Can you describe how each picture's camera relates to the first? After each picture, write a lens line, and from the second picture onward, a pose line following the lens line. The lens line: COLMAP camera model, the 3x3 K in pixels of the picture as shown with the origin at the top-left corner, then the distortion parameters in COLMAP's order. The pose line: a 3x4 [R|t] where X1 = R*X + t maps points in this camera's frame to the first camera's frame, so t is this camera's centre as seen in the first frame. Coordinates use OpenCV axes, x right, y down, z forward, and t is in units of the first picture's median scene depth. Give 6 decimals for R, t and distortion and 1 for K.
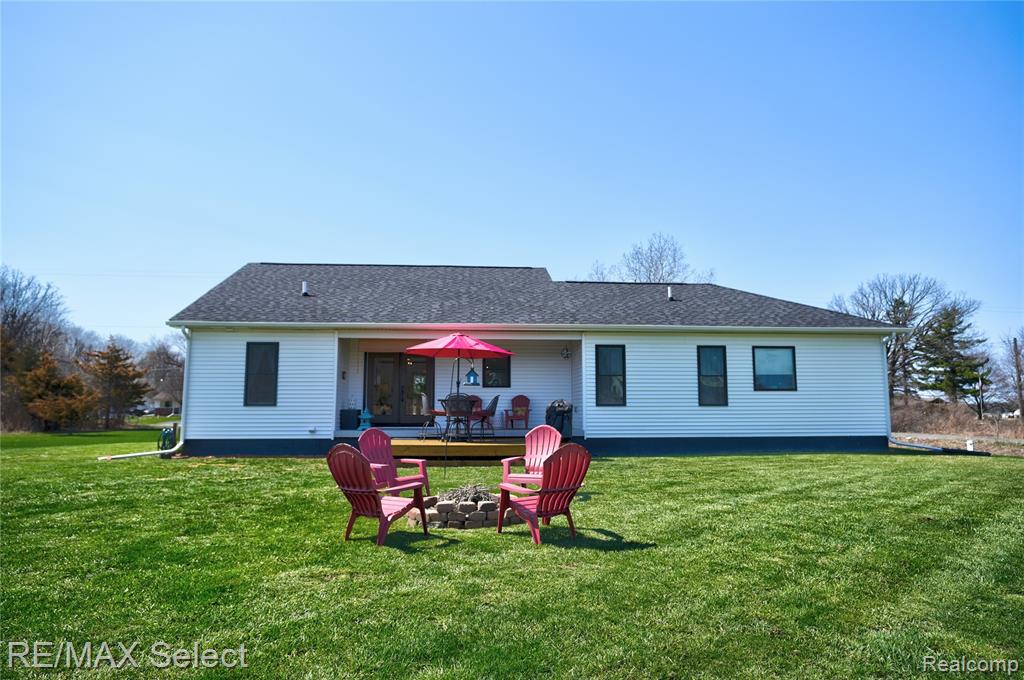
lens RADIAL K [[645.6, 0, 512.0], [0, 645.6, 340.0], [0, 0, 1]] dist [0.000065, 0.000036]
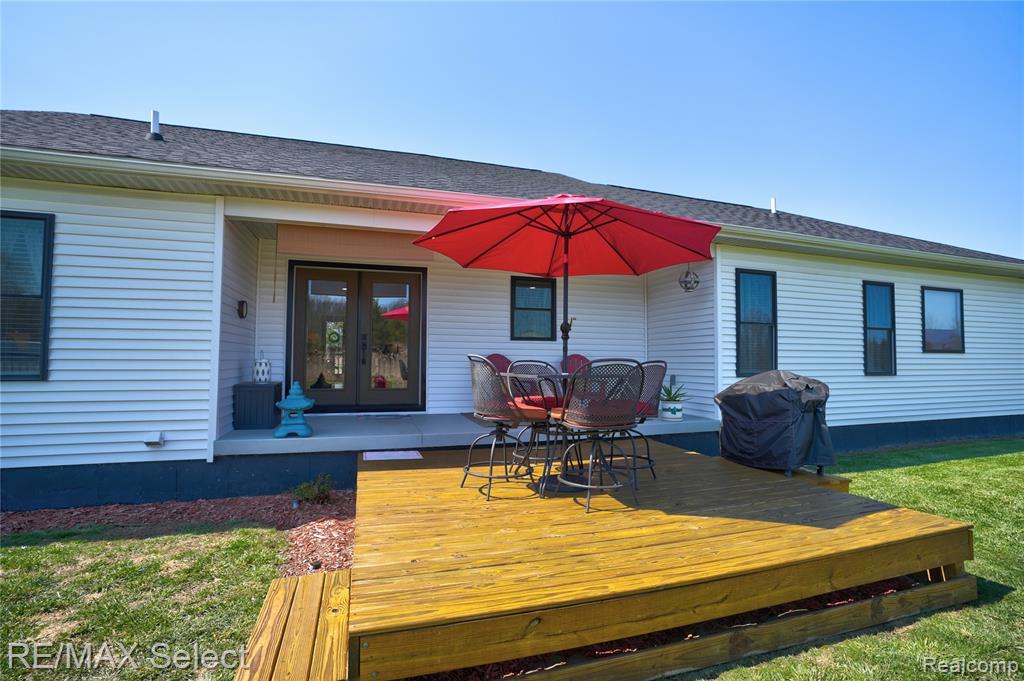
lens RADIAL K [[476.4, 0, 512.0], [0, 476.4, 340.5], [0, 0, 1]] dist [-0.034532, 0.000744]
pose [[0.972061, 0.017129, 0.234101, -0.153819], [-0.035190, 0.996697, 0.073193, 0.046170], [-0.232074, -0.079386, 0.969453, 0.637078]]
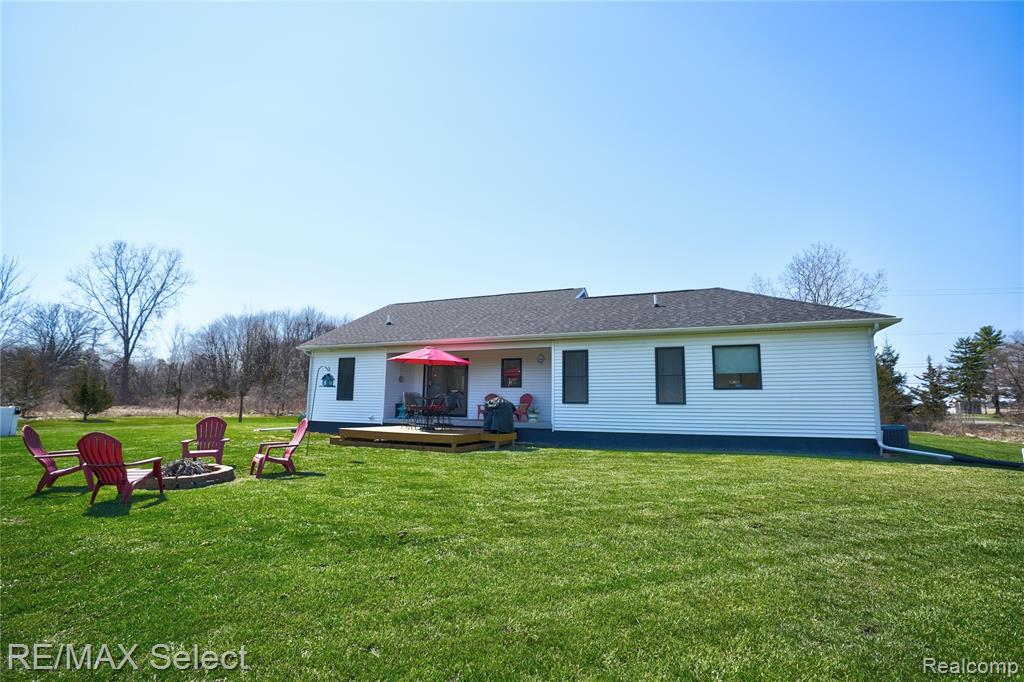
lens RADIAL K [[476.4, 0, 512.0], [0, 476.4, 341.0], [0, 0, 1]] dist [-0.034532, 0.000744]
pose [[0.884449, -0.049267, -0.464029, 0.446103], [0.041892, 0.998779, -0.026195, 0.008326], [0.464752, 0.003729, 0.885433, 0.192148]]
